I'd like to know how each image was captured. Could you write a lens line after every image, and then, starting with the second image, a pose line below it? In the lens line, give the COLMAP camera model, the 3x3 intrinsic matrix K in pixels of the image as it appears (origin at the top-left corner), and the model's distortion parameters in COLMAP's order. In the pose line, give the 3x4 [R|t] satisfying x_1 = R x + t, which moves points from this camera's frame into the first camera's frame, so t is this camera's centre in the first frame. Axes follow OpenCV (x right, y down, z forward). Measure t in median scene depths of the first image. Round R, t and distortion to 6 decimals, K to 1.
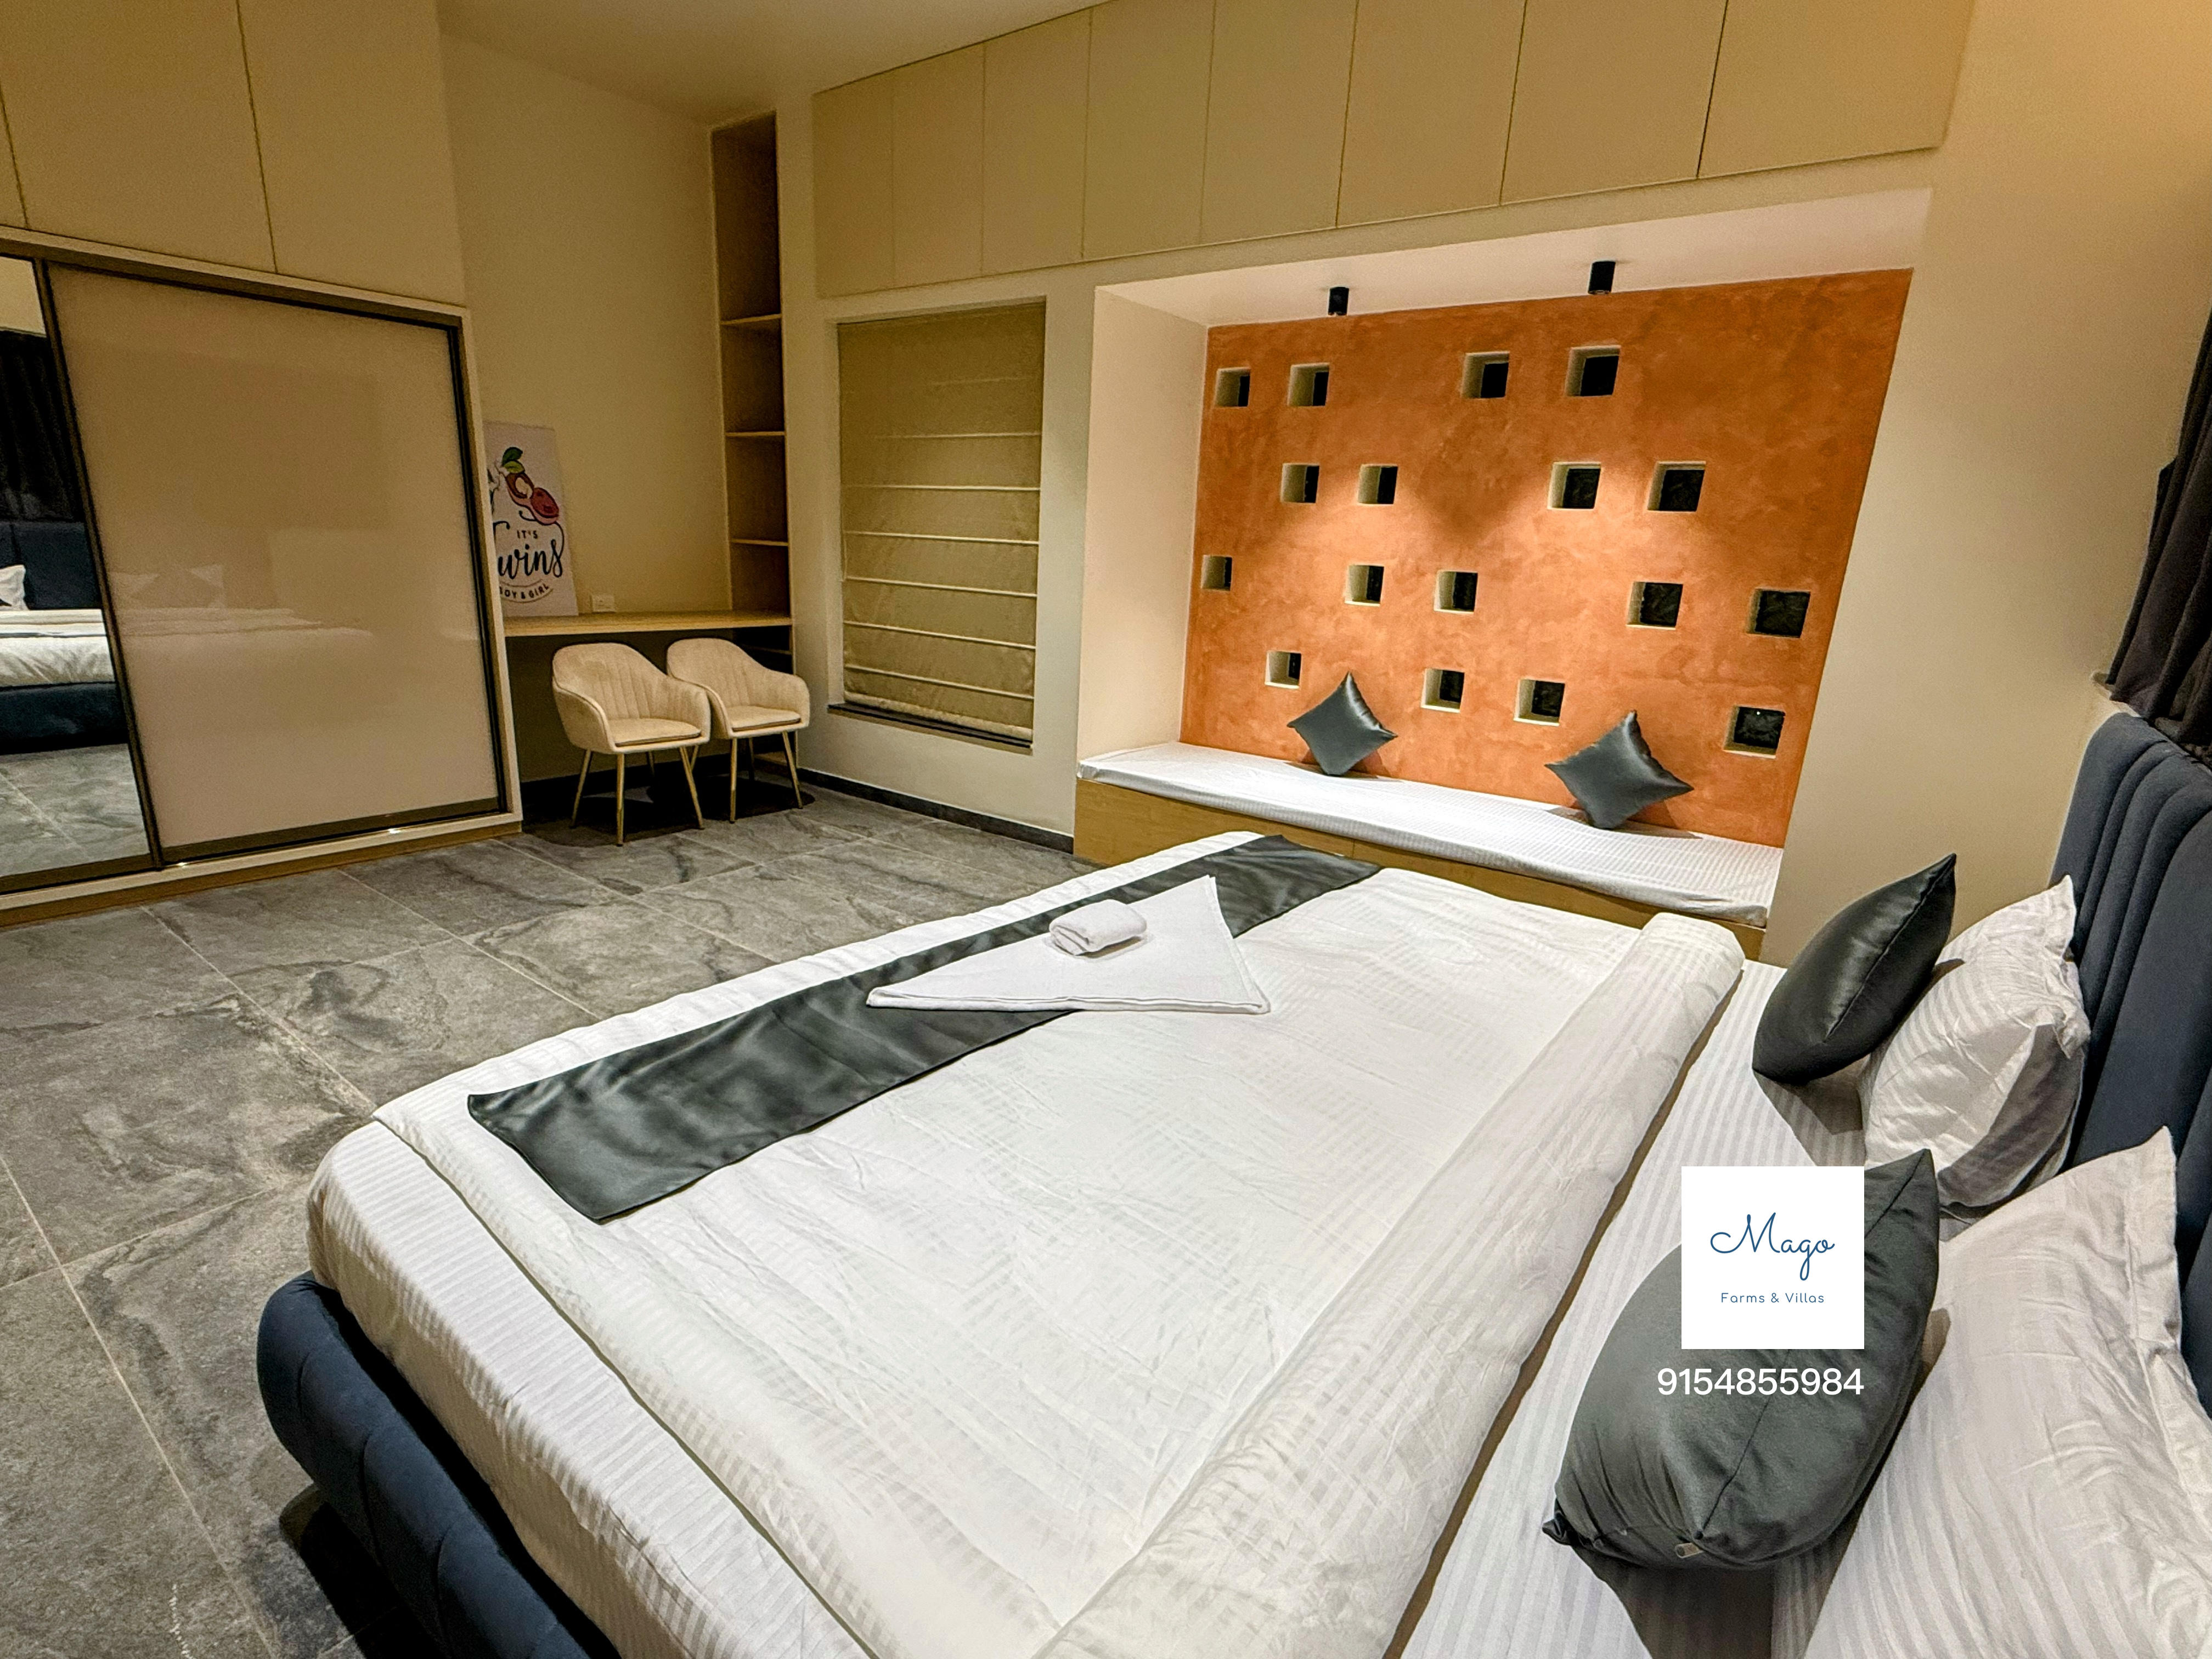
lens RADIAL K [[1071.0, 0, 1103.8], [0, 1071.0, 818.0], [0, 0, 1]] dist [0.003663, 0.001602]
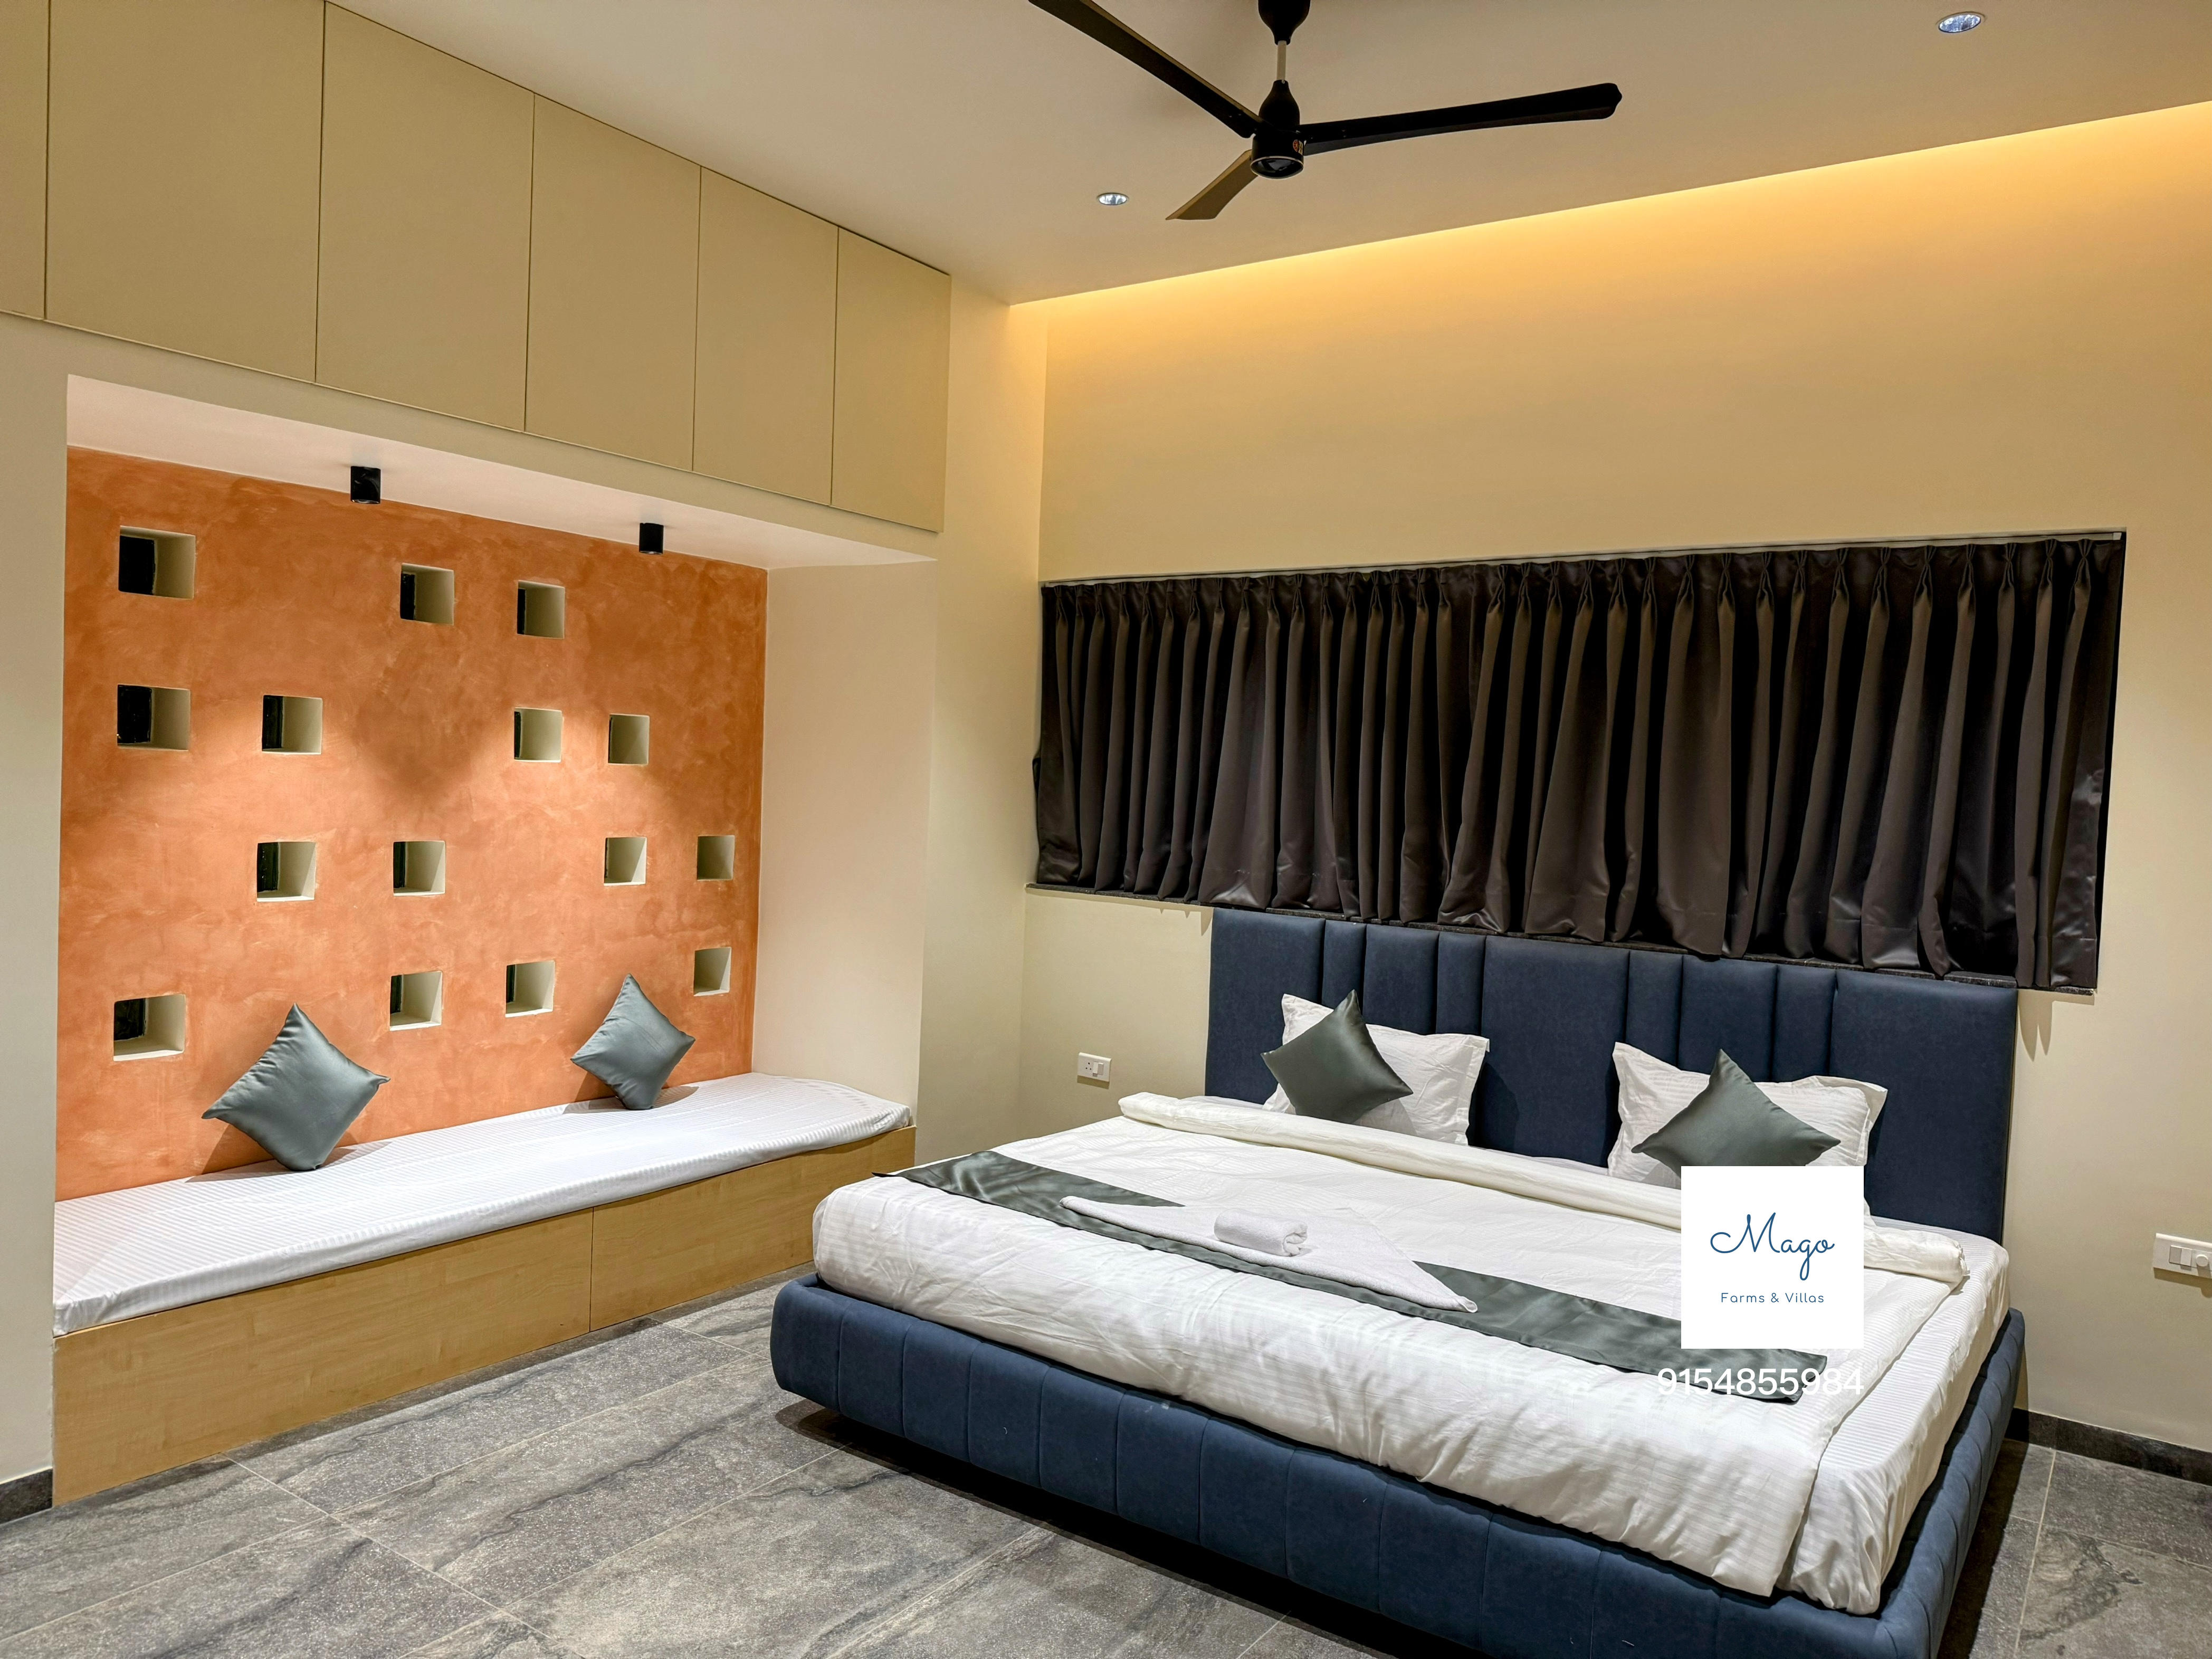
lens RADIAL K [[1552.8, 0, 1106.1], [0, 1552.8, 837.0], [0, 0, 1]] dist [0.004039, -0.005387]
pose [[-0.050633, -0.092198, 0.994453, -0.798137], [0.213533, 0.971705, 0.100961, -0.250771], [-0.975623, 0.217461, -0.029513, 0.592032]]
